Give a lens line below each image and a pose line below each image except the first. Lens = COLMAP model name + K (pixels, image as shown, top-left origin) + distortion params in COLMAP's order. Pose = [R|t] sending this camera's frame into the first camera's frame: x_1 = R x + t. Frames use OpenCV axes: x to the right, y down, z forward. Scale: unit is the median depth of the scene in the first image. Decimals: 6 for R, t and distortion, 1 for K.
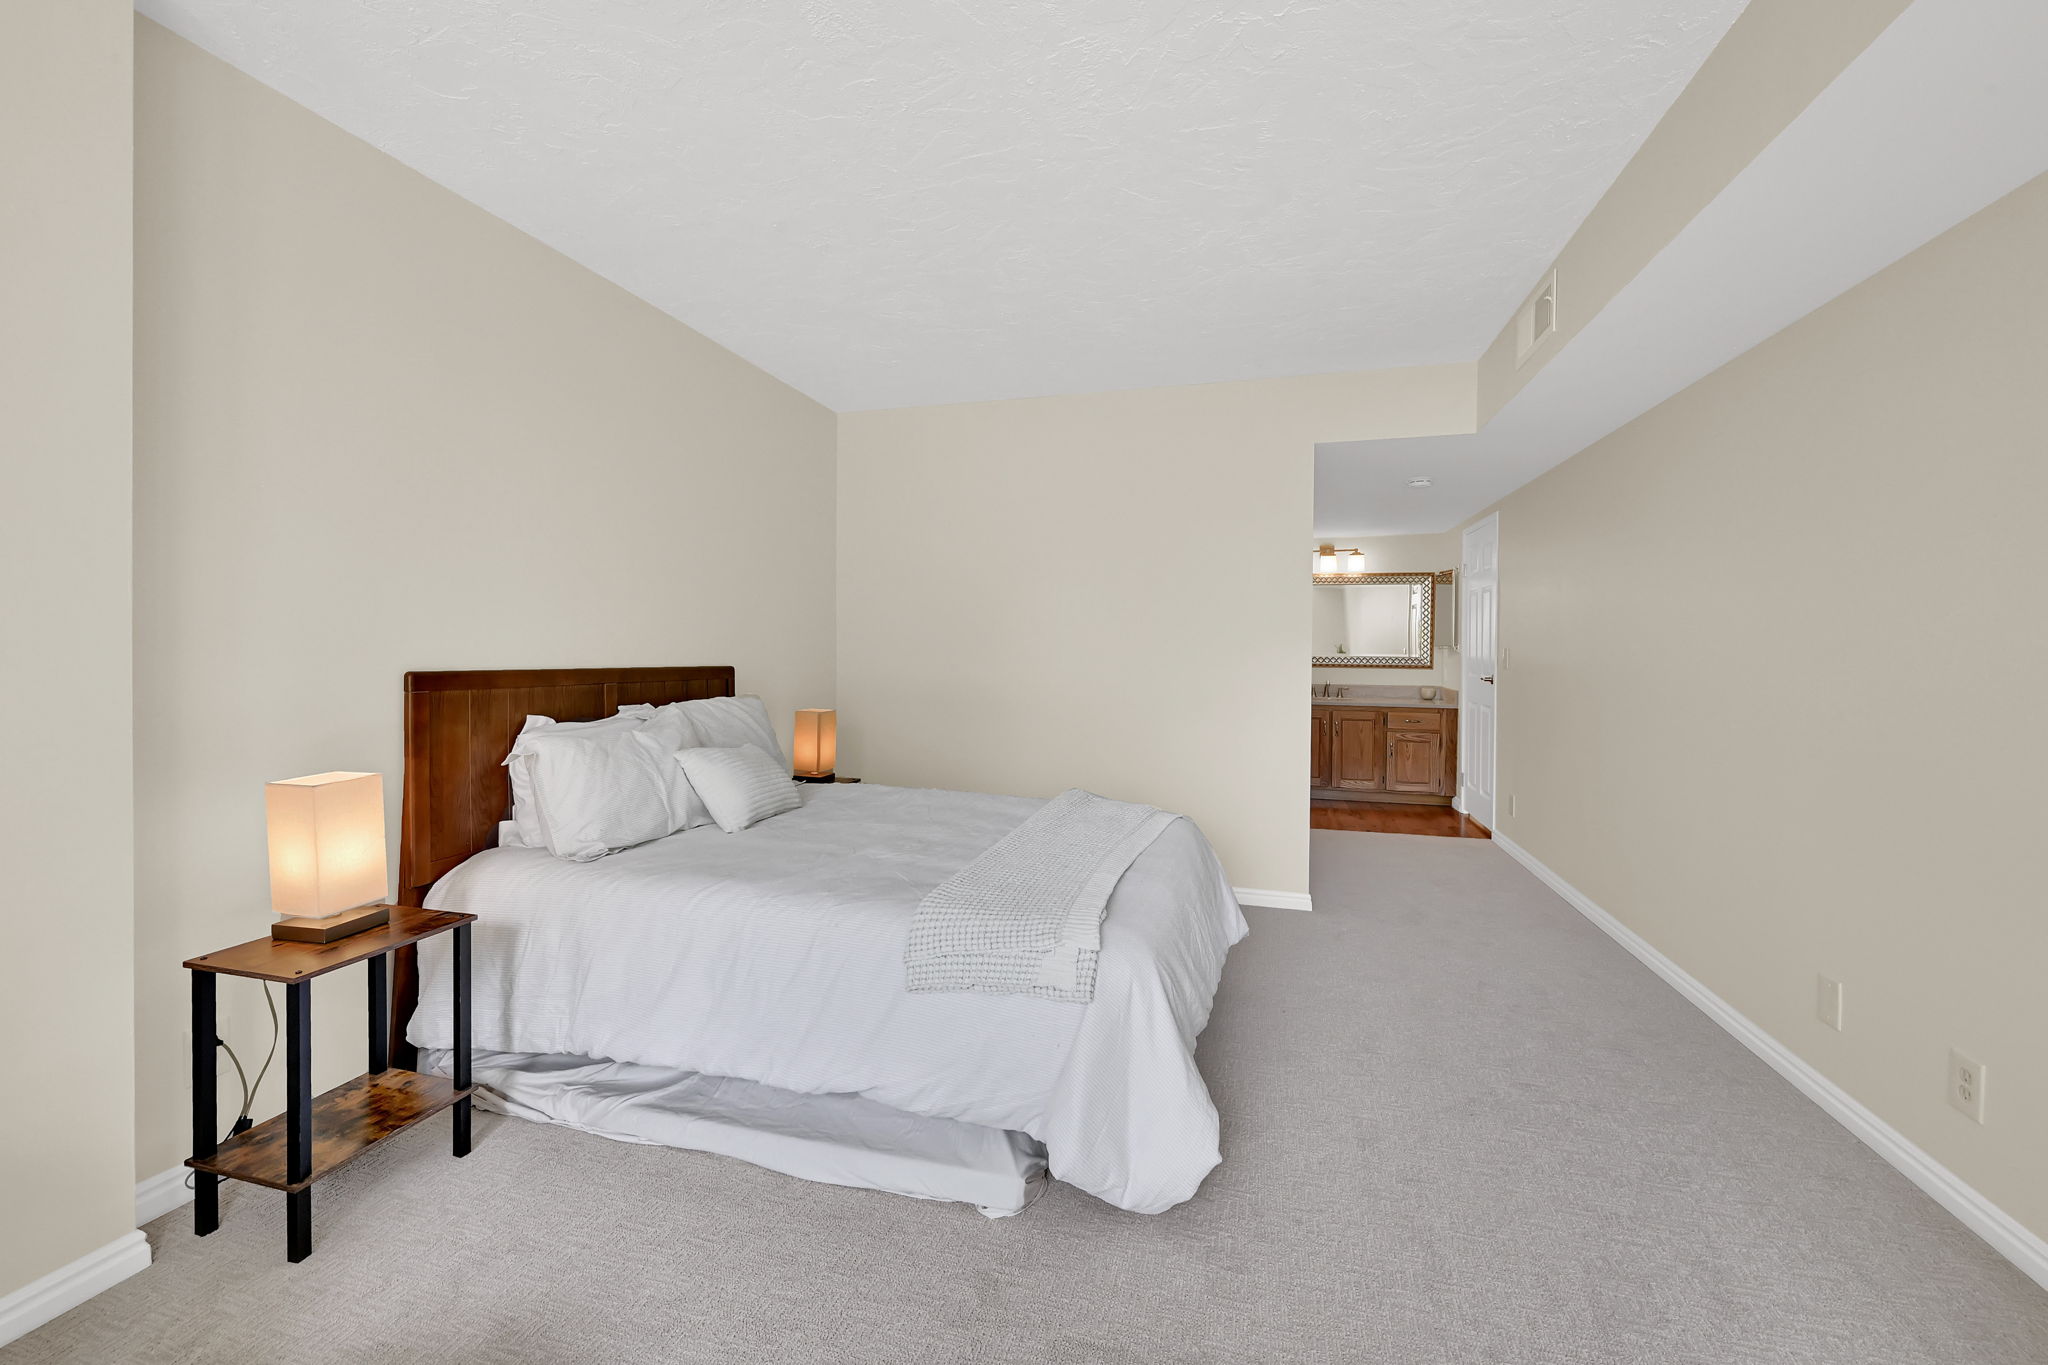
lens RADIAL K [[836.6, 0, 1023.1], [0, 836.6, 669.1], [0, 0, 1]] dist [-0.000715, 0.000015]
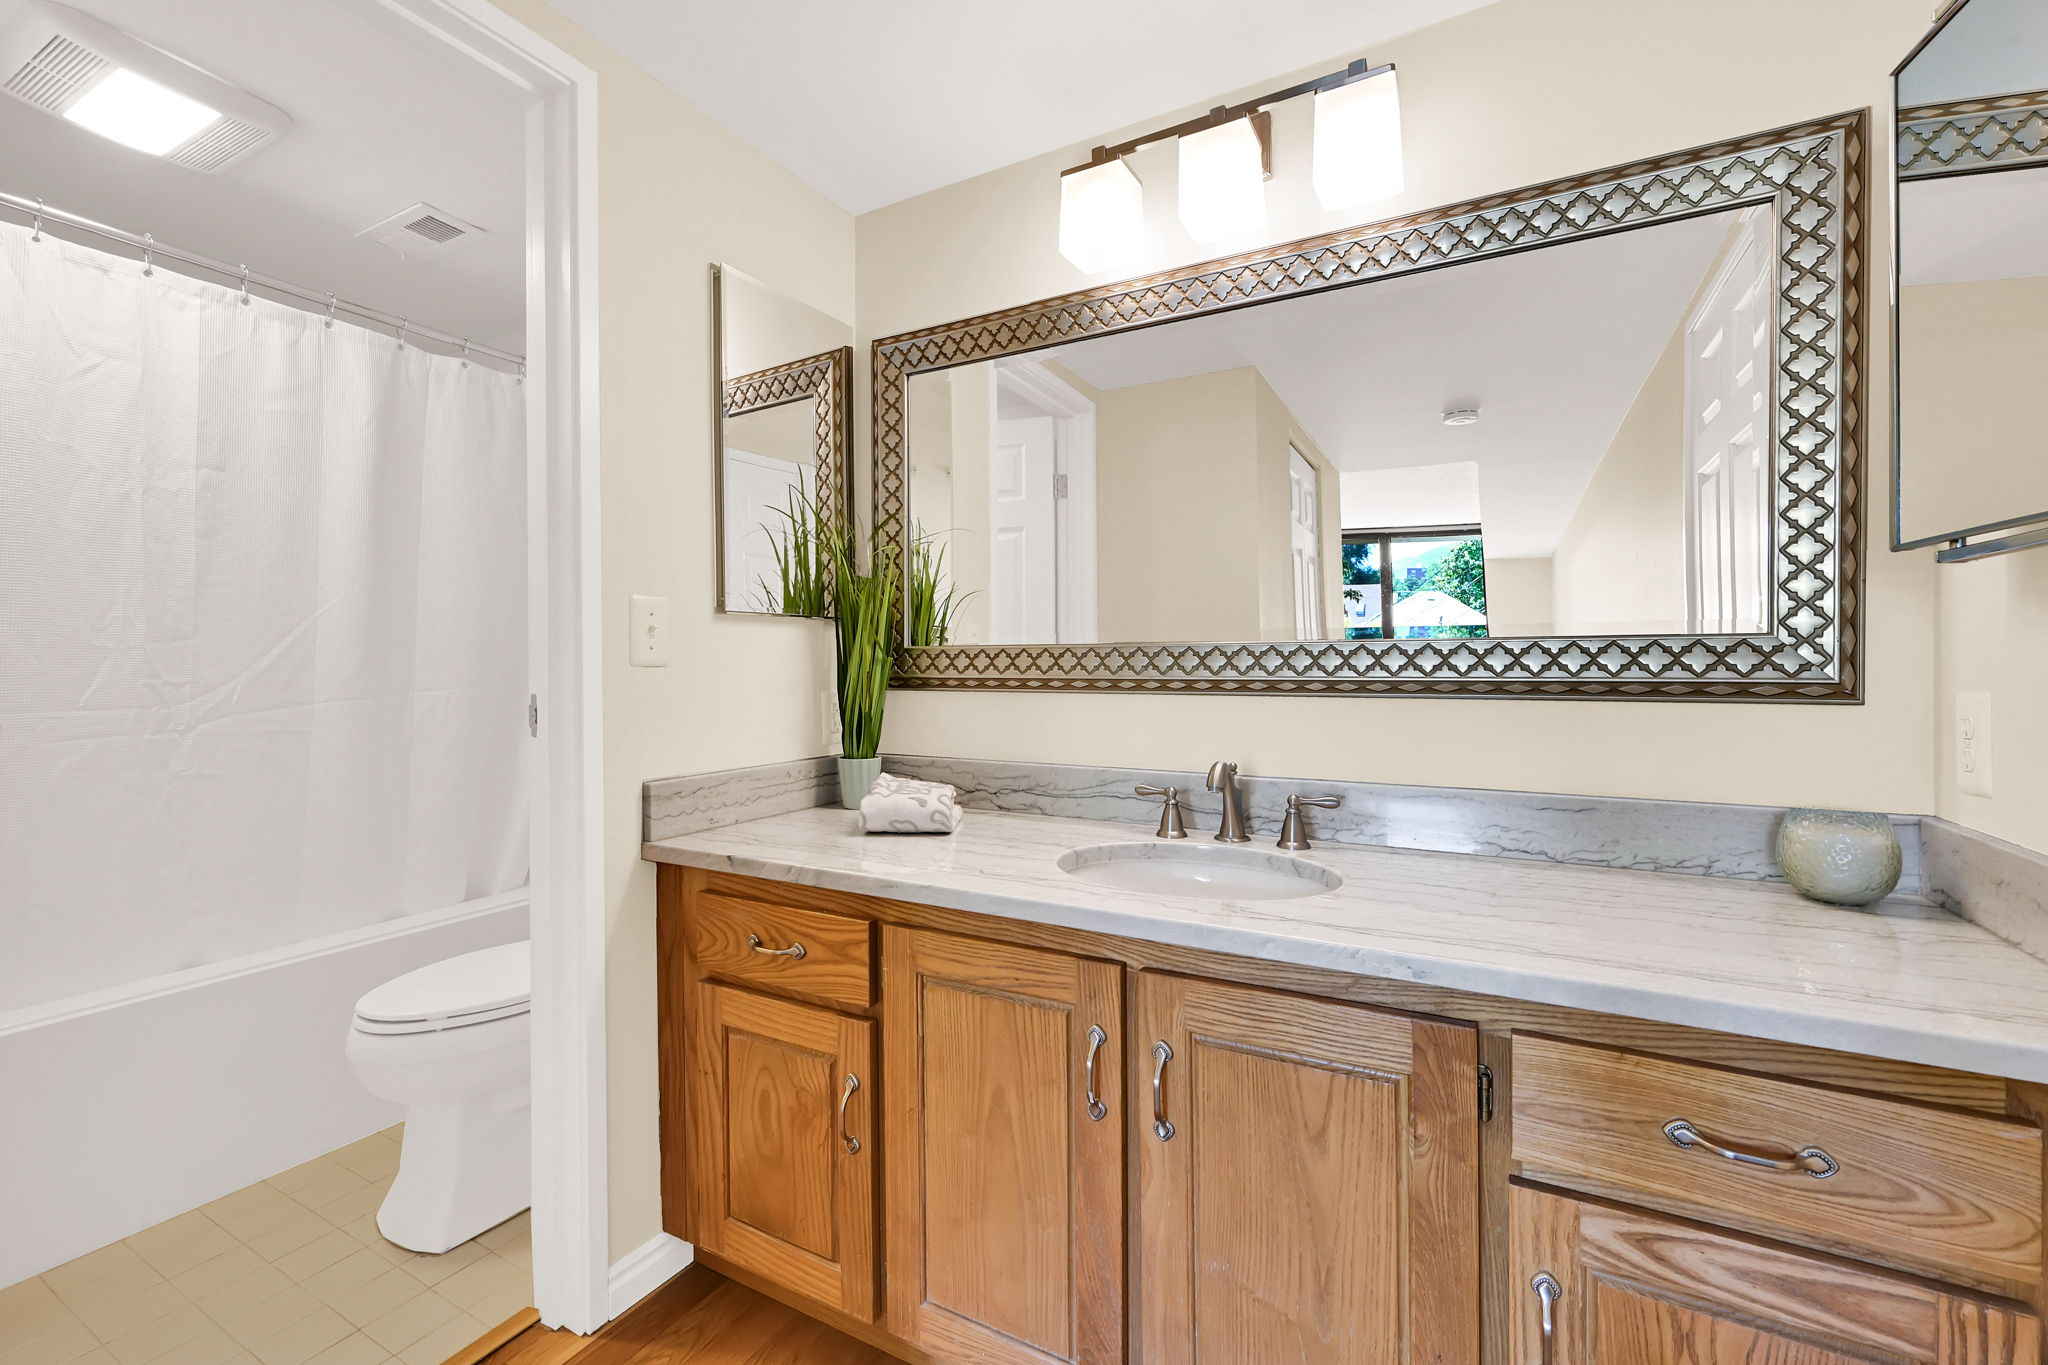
lens RADIAL K [[836.6, 0, 1026.2], [0, 836.6, 676.4], [0, 0, 1]] dist [-0.000715, 0.000015]
pose [[0.970310, -0.008564, -0.241713, 0.373514], [0.005901, 0.999914, -0.011740, -0.004267], [0.241792, 0.009965, 0.970277, 0.808680]]
